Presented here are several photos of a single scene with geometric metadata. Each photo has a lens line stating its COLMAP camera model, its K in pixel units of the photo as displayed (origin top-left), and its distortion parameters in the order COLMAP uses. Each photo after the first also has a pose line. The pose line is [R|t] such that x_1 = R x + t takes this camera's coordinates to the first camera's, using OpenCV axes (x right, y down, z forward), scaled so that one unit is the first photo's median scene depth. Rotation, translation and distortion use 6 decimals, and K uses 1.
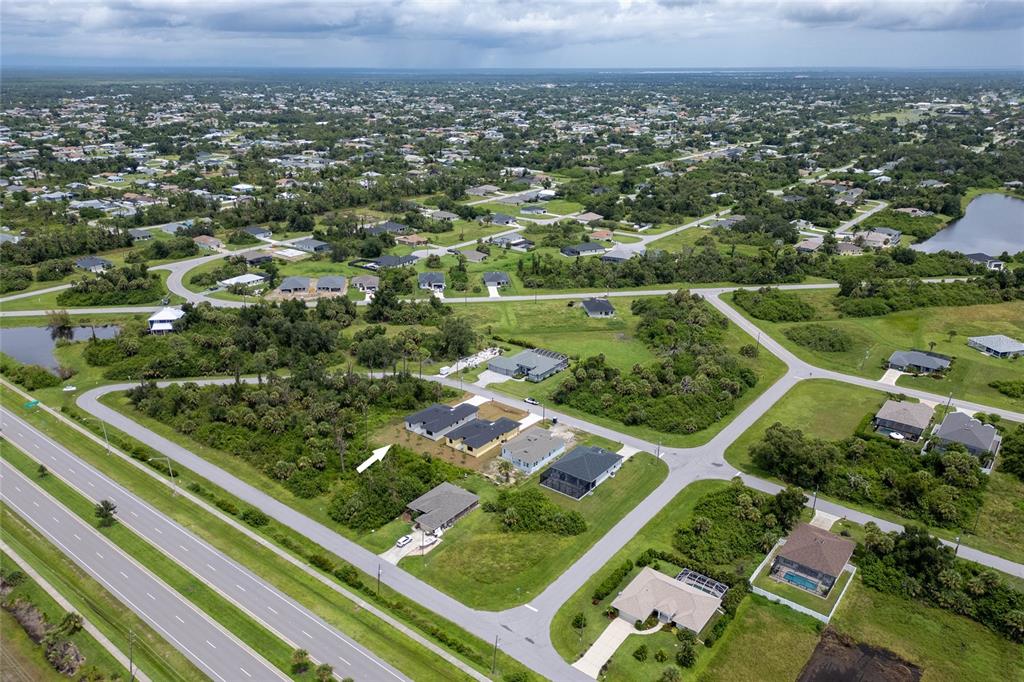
lens RADIAL K [[730.8, 0, 509.7], [0, 730.8, 340.6], [0, 0, 1]] dist [0.062057, -0.069714]
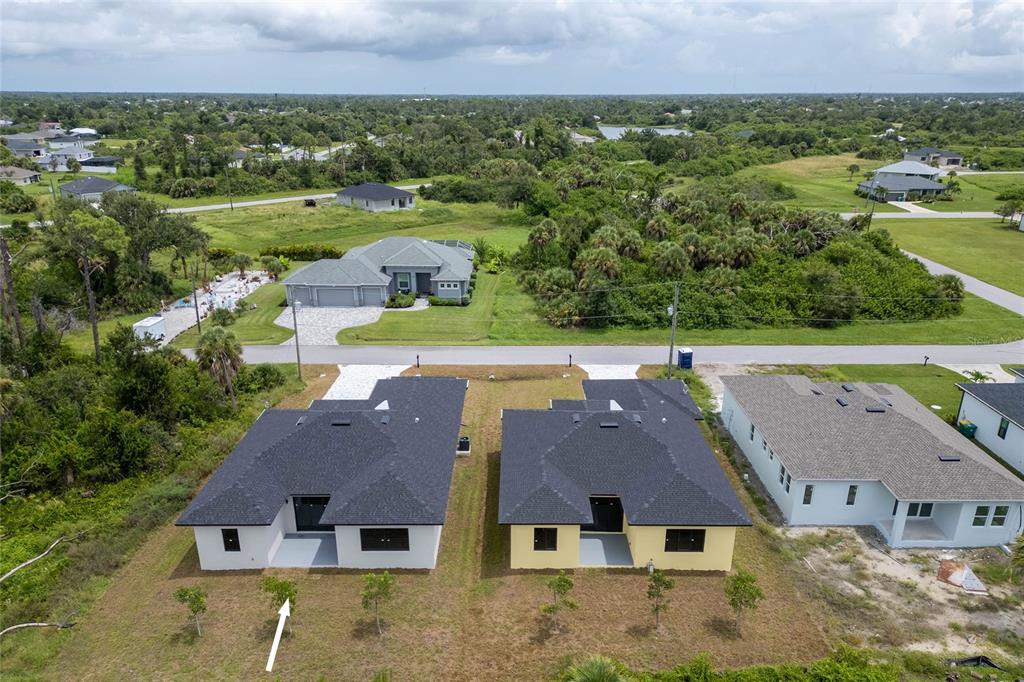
lens RADIAL K [[730.8, 0, 509.7], [0, 730.8, 340.6], [0, 0, 1]] dist [0.062057, -0.069714]
pose [[0.789603, -0.196991, 0.581138, -0.147267], [0.214290, 0.975964, 0.039667, 0.062836], [-0.574984, 0.093211, 0.812838, 0.677652]]
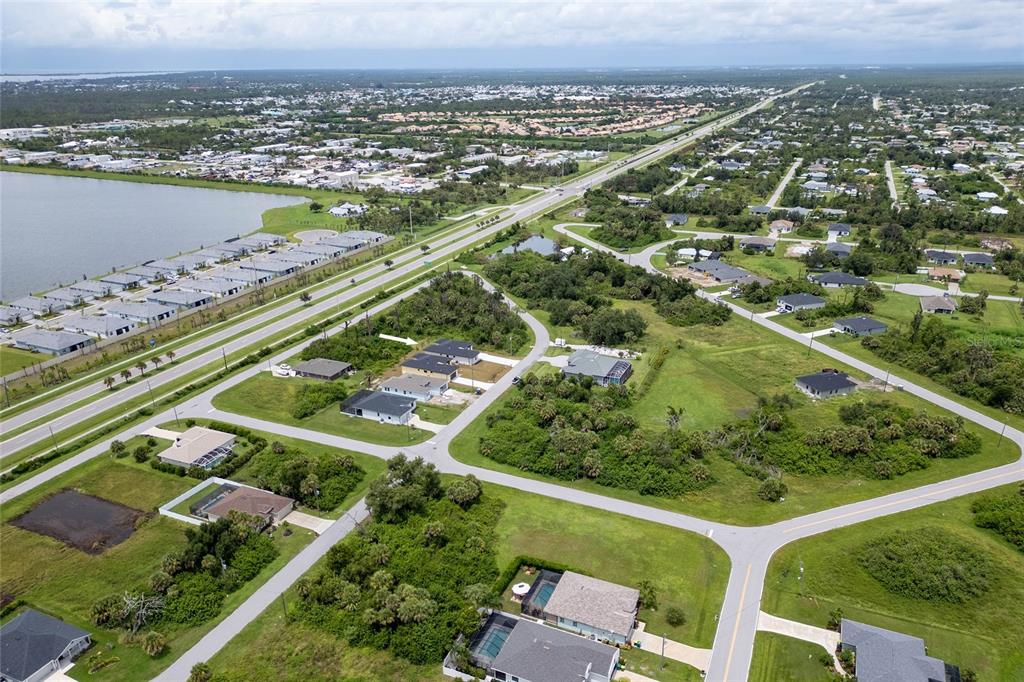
lens RADIAL K [[730.8, 0, 509.7], [0, 730.8, 340.6], [0, 0, 1]] dist [0.062057, -0.069714]
pose [[0.243486, 0.335459, -0.910045, 0.862694], [-0.329654, 0.911048, 0.247628, -0.200496], [0.912164, 0.239706, 0.332413, 0.574801]]
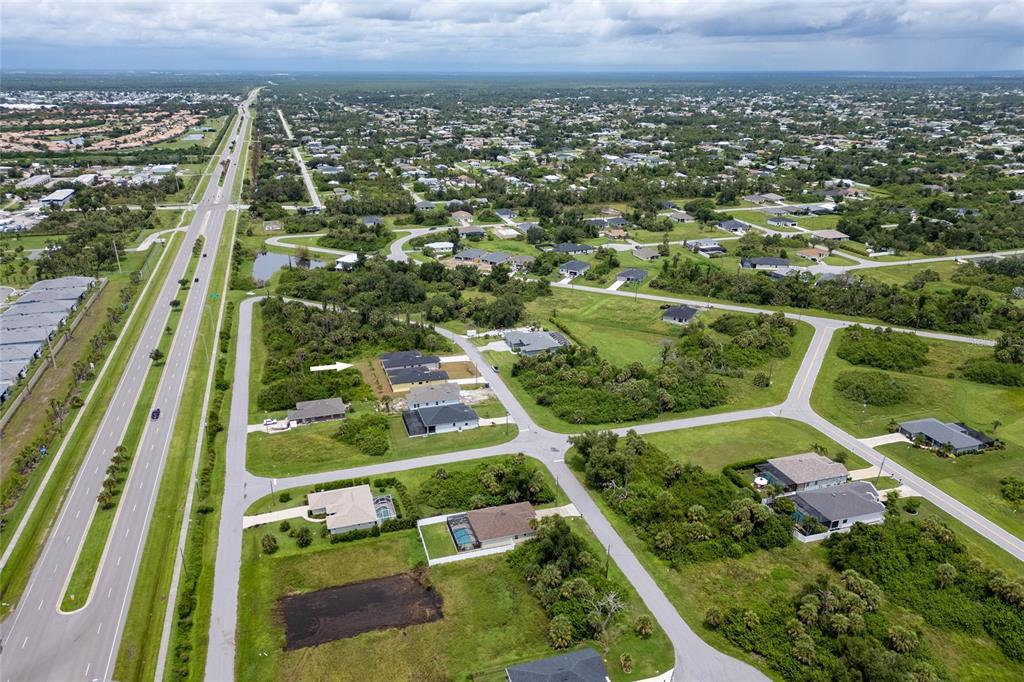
lens RADIAL K [[730.8, 0, 509.7], [0, 730.8, 340.6], [0, 0, 1]] dist [0.062057, -0.069714]
pose [[0.823452, 0.196130, -0.532410, 0.579740], [-0.198346, 0.978657, 0.053748, -0.021942], [0.531589, 0.061343, 0.844778, 0.052674]]
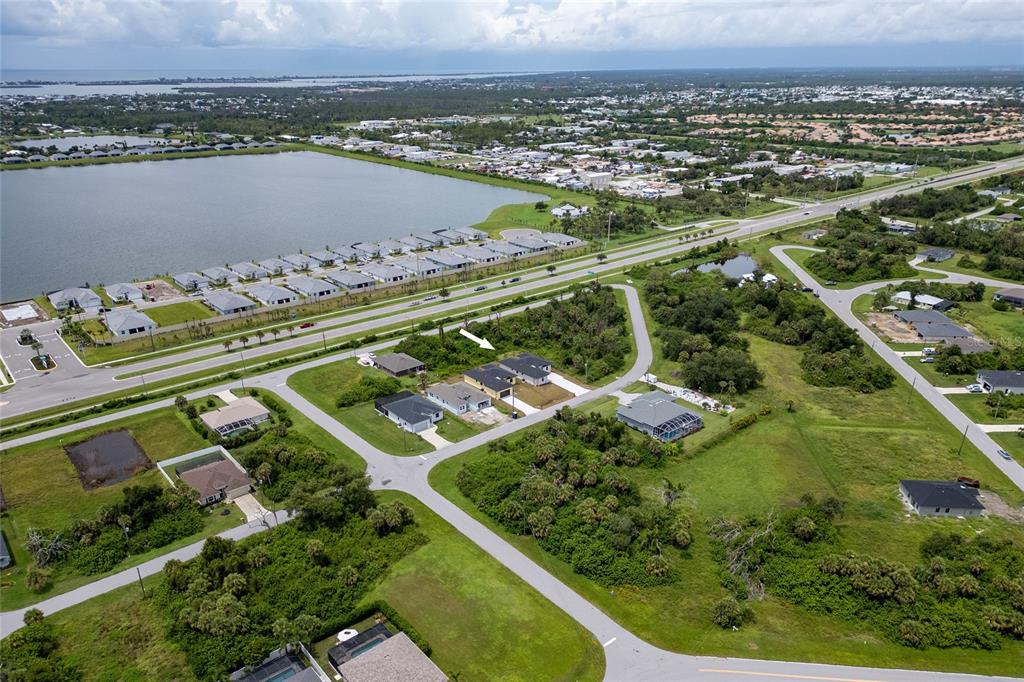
lens RADIAL K [[730.8, 0, 509.7], [0, 730.8, 340.6], [0, 0, 1]] dist [0.062057, -0.069714]
pose [[-0.204123, 0.338962, -0.918389, 0.802589], [-0.335019, 0.857307, 0.390880, -0.310146], [0.919835, 0.387465, -0.061437, 0.867697]]
